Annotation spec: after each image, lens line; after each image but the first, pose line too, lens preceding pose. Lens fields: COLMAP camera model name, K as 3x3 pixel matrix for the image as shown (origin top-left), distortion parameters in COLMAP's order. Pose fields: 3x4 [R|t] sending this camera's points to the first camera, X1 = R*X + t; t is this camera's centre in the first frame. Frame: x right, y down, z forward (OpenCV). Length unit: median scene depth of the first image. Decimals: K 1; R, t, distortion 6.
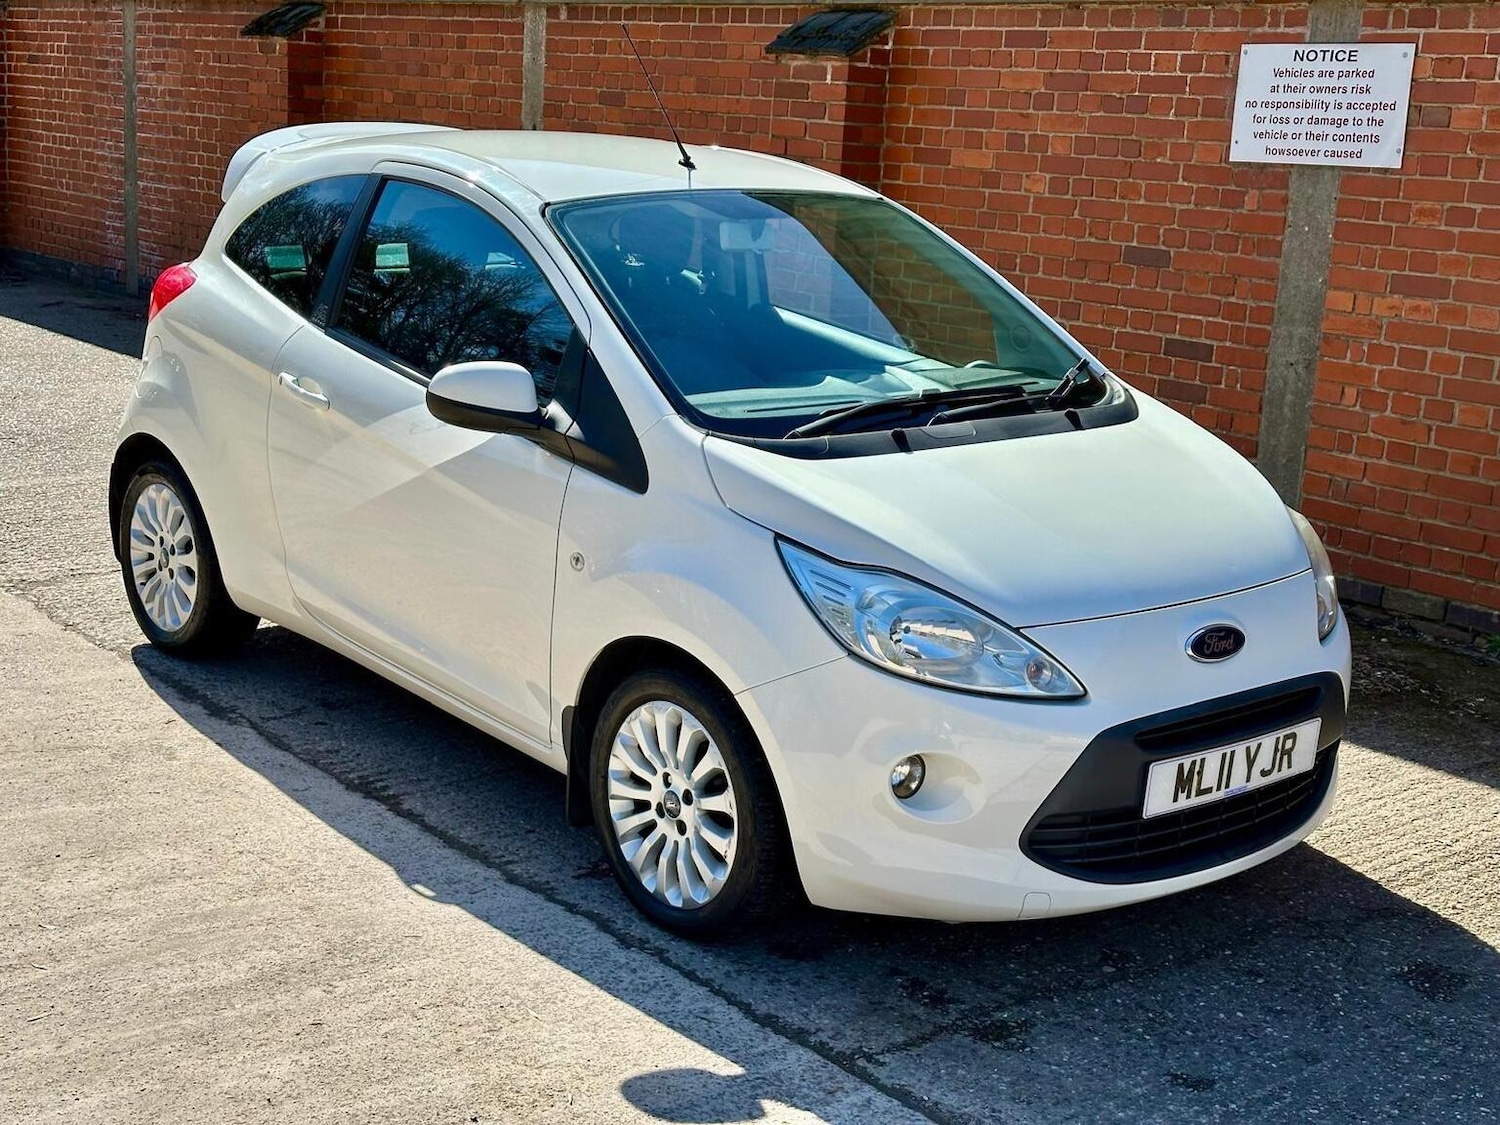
lens RADIAL K [[2078.9, 0, 736.4], [0, 2078.9, 552.5], [0, 0, 1]] dist [0.223489, -0.512543]
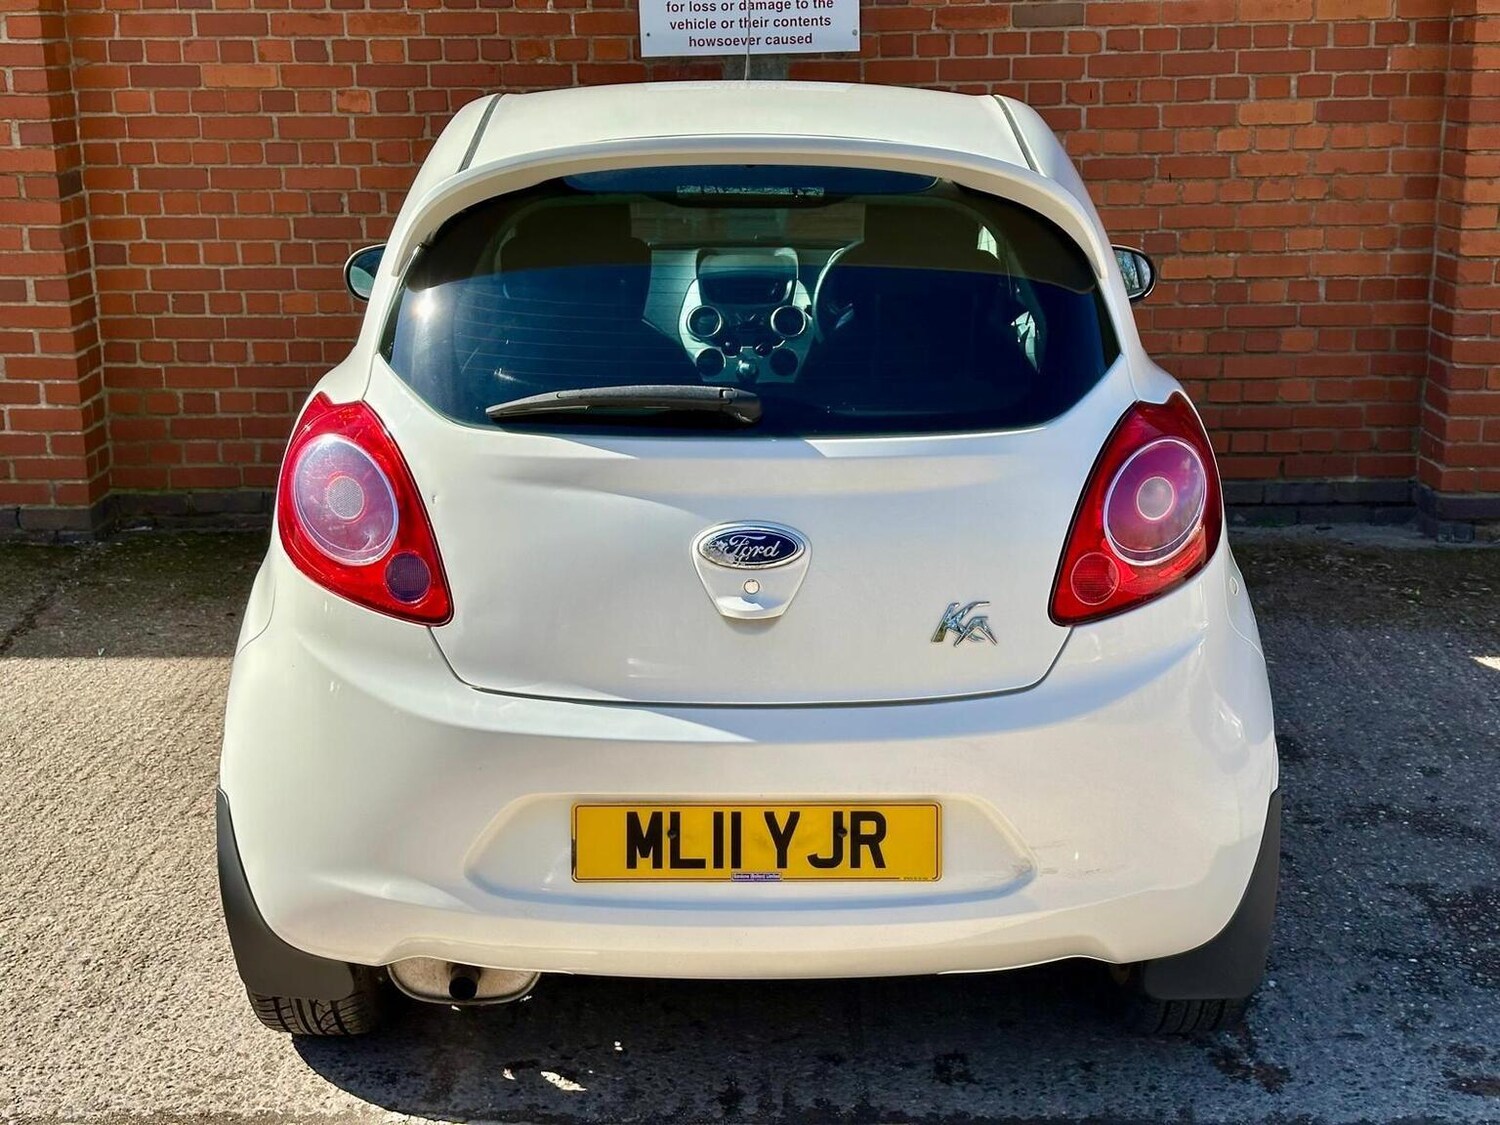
lens RADIAL K [[2087.2, 0, 757.1], [0, 2087.2, 562.3], [0, 0, 1]] dist [0.228840, -0.553348]
pose [[0.649118, -0.255053, 0.716655, -0.436243], [0.206574, 0.965814, 0.156620, -0.114481], [-0.732102, 0.046378, 0.679614, 0.392293]]
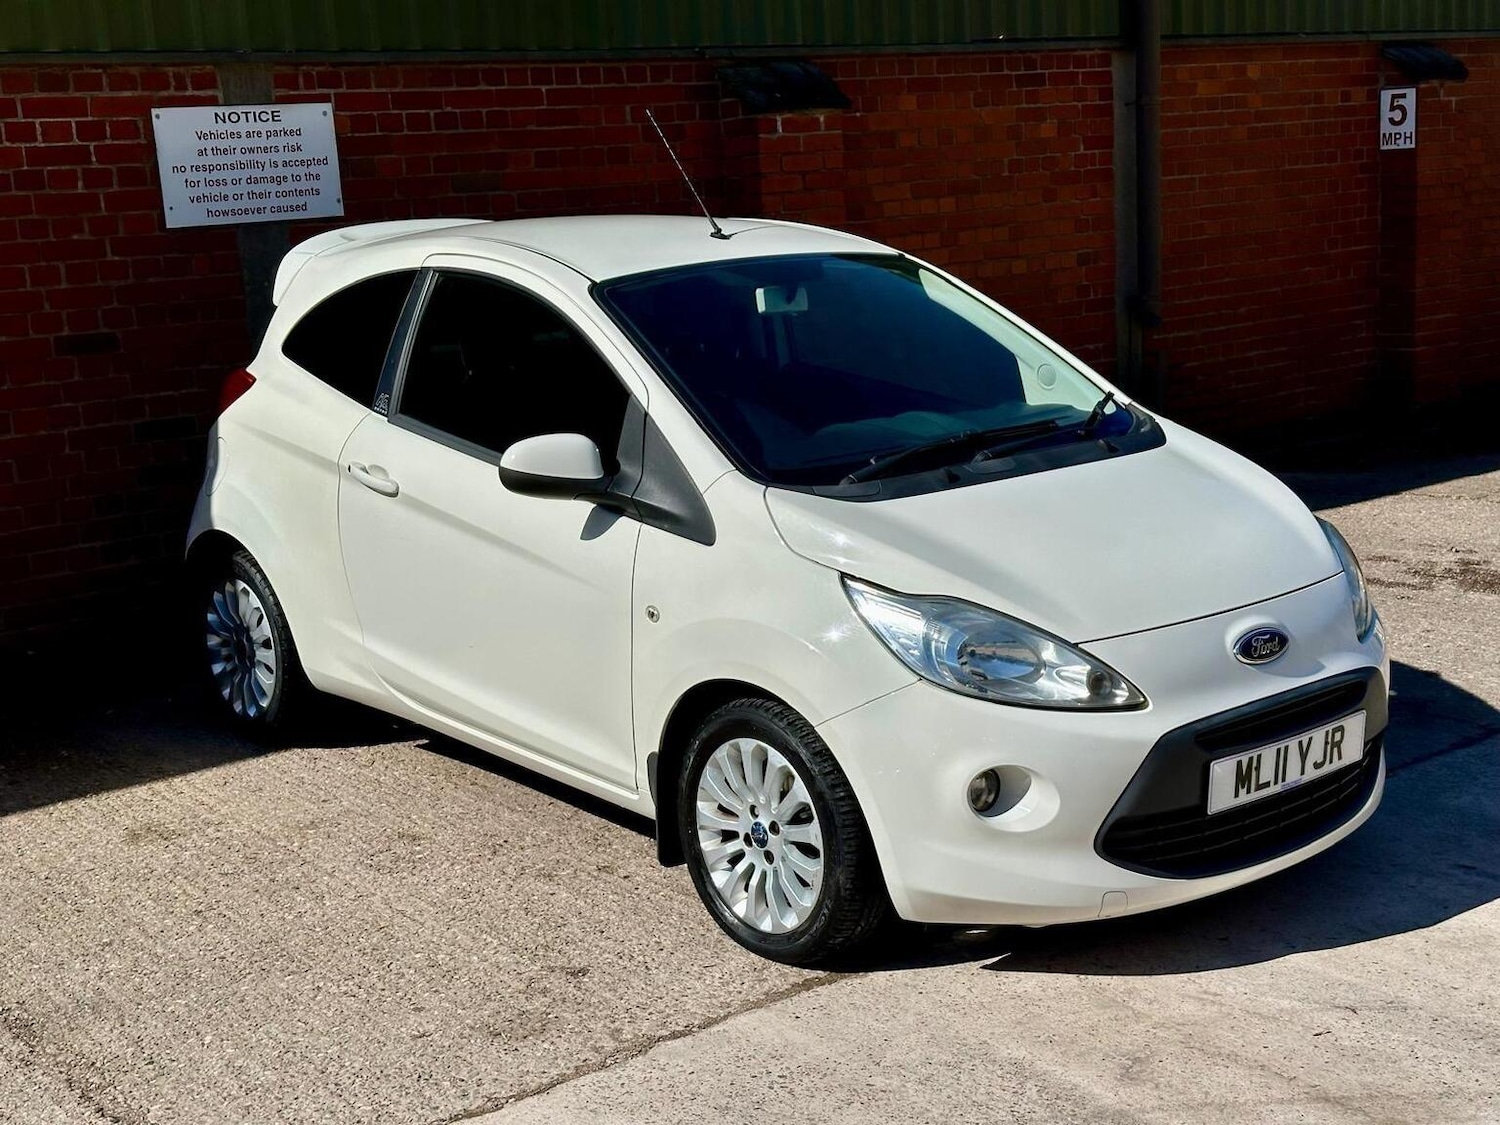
lens RADIAL K [[2070.8, 0, 758.6], [0, 2070.8, 565.6], [0, 0, 1]] dist [0.228927, -0.522090]
pose [[-0.008421, -0.250867, 0.967985, -0.771680], [0.257036, 0.934950, 0.244542, -0.215935], [-0.966365, 0.250866, 0.056608, 0.751844]]
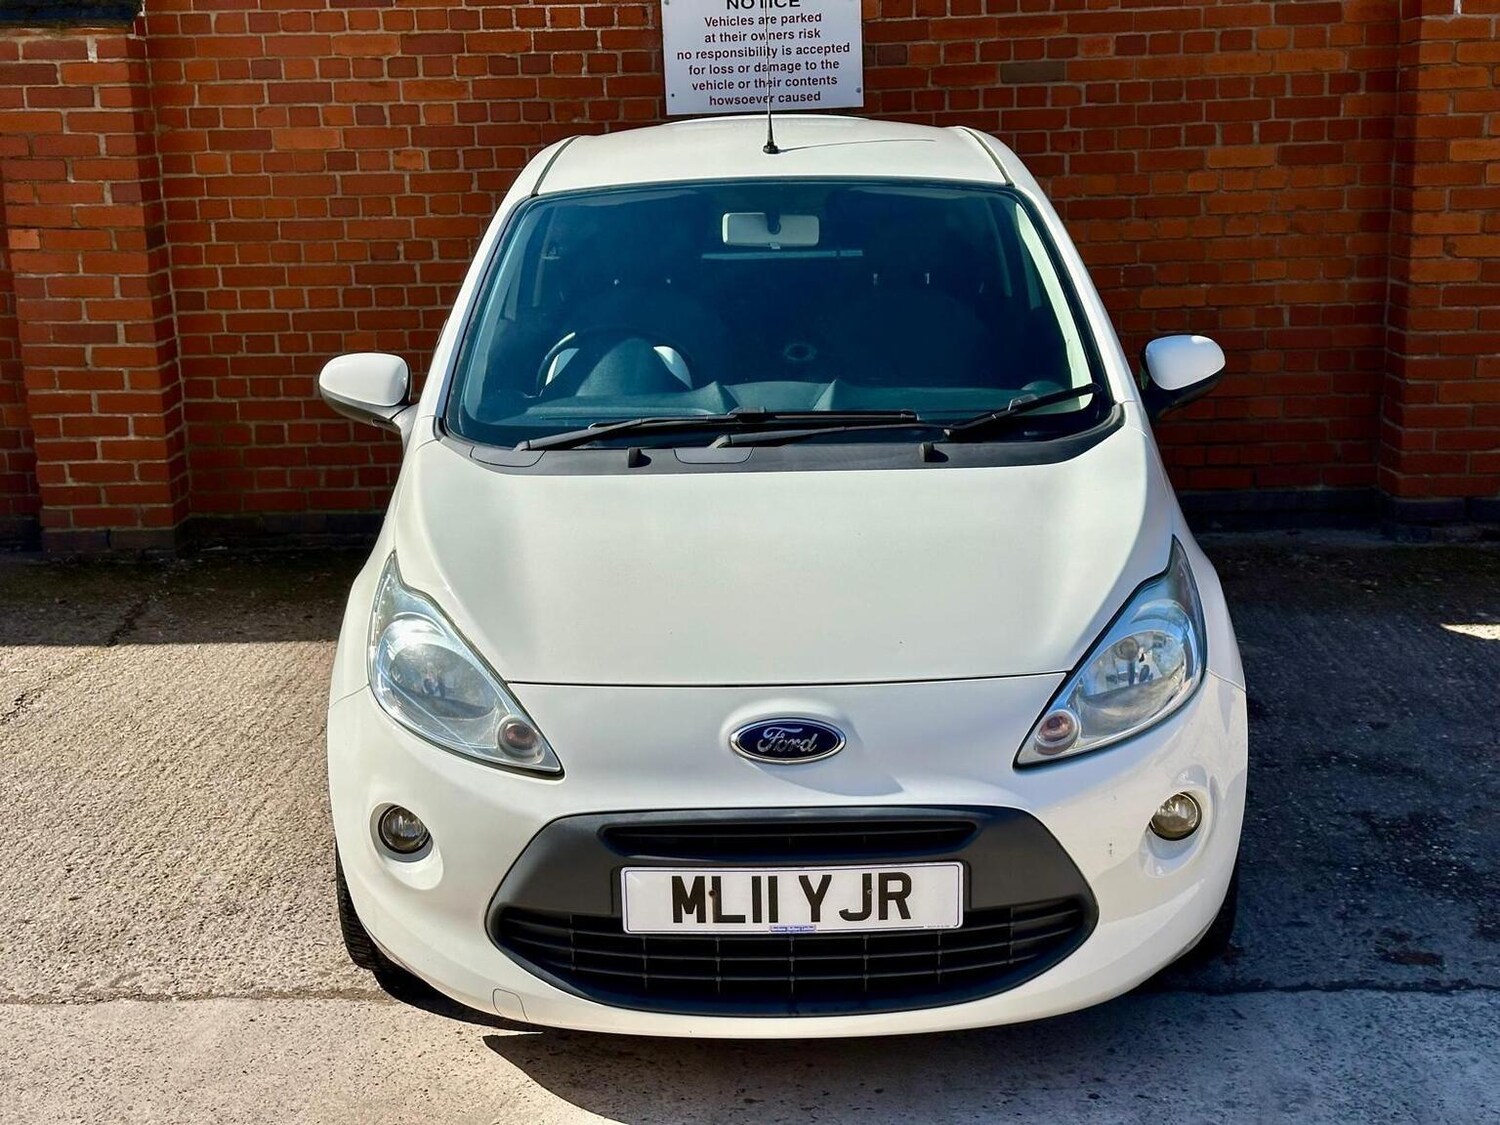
lens RADIAL K [[2083.5, 0, 744.5], [0, 2083.5, 563.1], [0, 0, 1]] dist [0.224002, -0.530896]
pose [[0.651735, -0.242771, 0.718543, -0.512710], [0.221073, 0.967055, 0.126217, -0.104092], [-0.725513, 0.076590, 0.683934, 0.337587]]
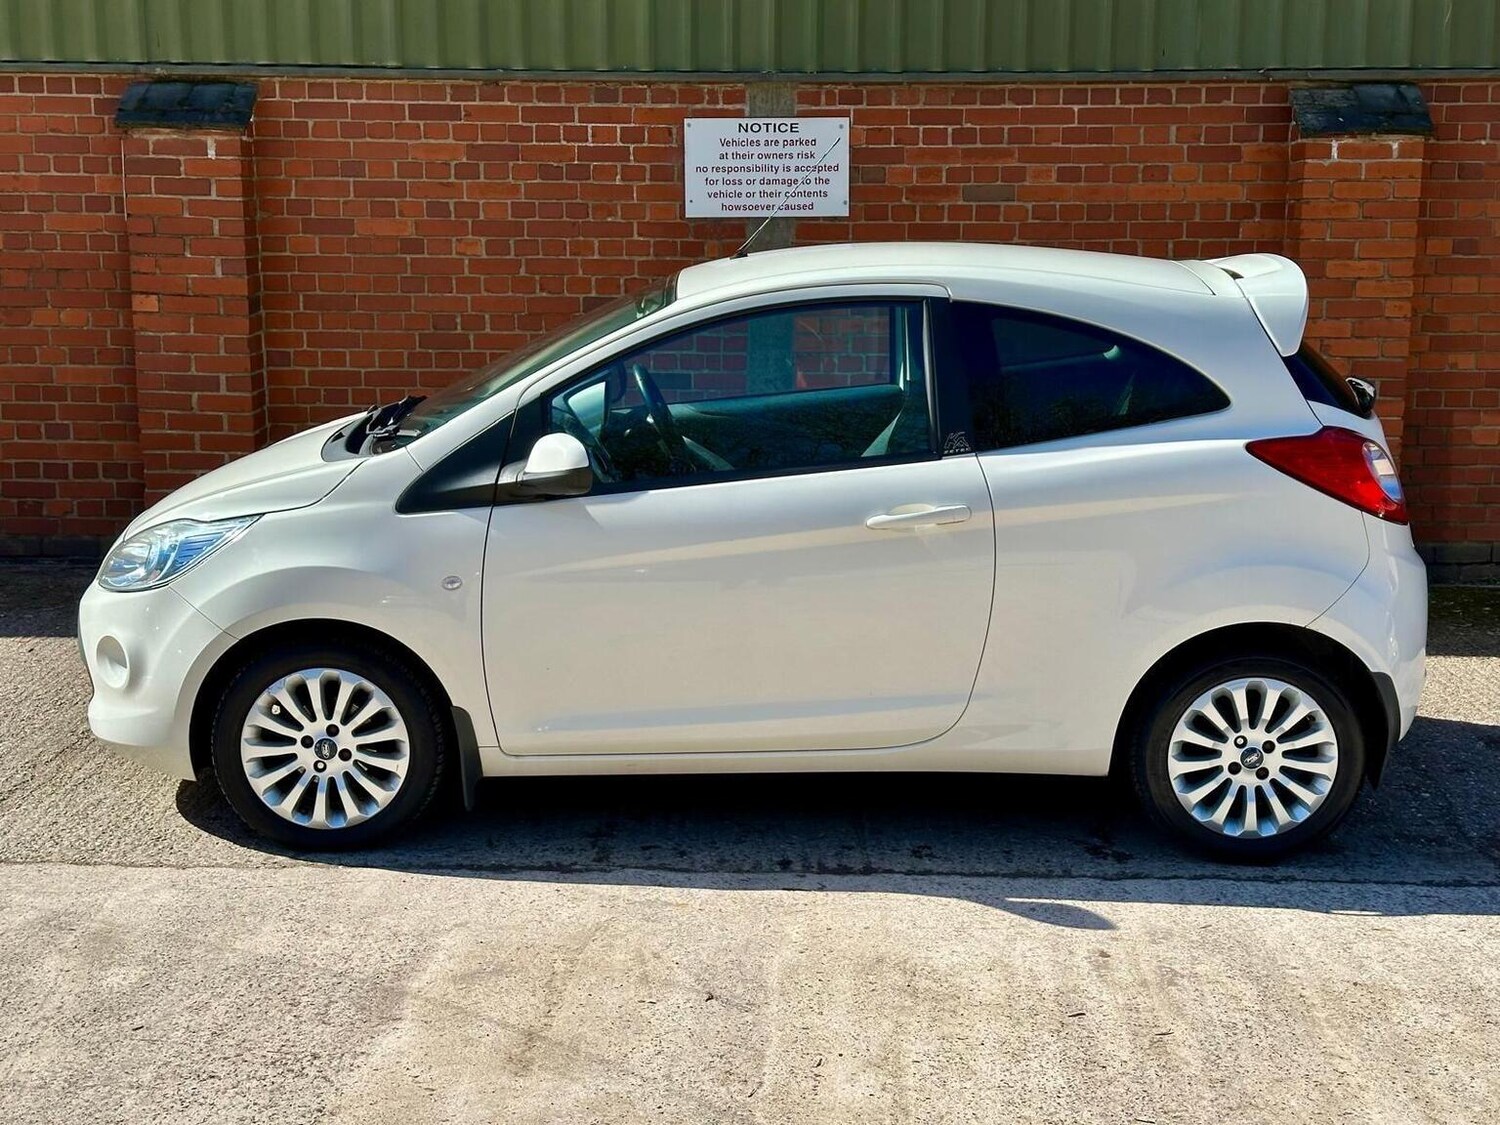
lens RADIAL K [[2079.7, 0, 751.8], [0, 2079.7, 577.4], [0, 0, 1]] dist [0.190746, -0.360912]
pose [[0.635121, -0.199327, 0.746251, -0.678246], [0.190137, 0.976746, 0.099071, -0.102067], [-0.748645, 0.078968, 0.658251, 0.231148]]
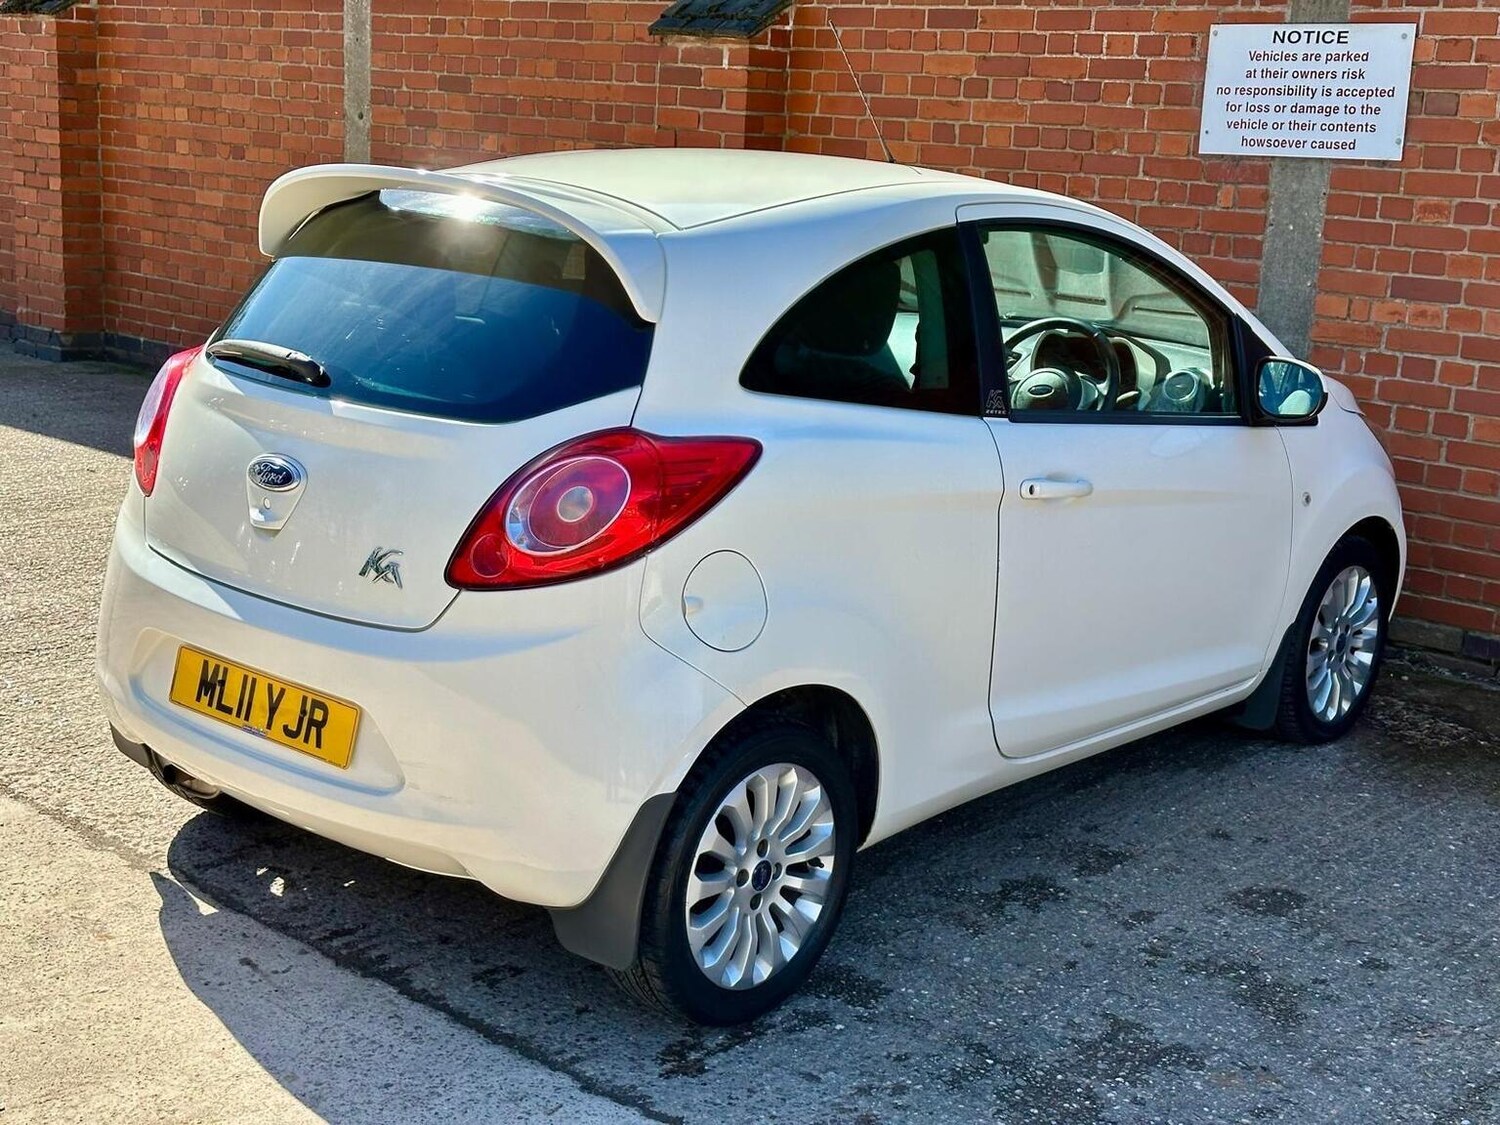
lens RADIAL K [[2083.5, 0, 744.5], [0, 2083.5, 563.1], [0, 0, 1]] dist [0.224002, -0.530896]
pose [[0.990109, -0.040413, 0.134353, -0.093770], [0.038023, 0.999070, 0.020308, -0.036302], [-0.135049, -0.014998, 0.990725, 0.125470]]
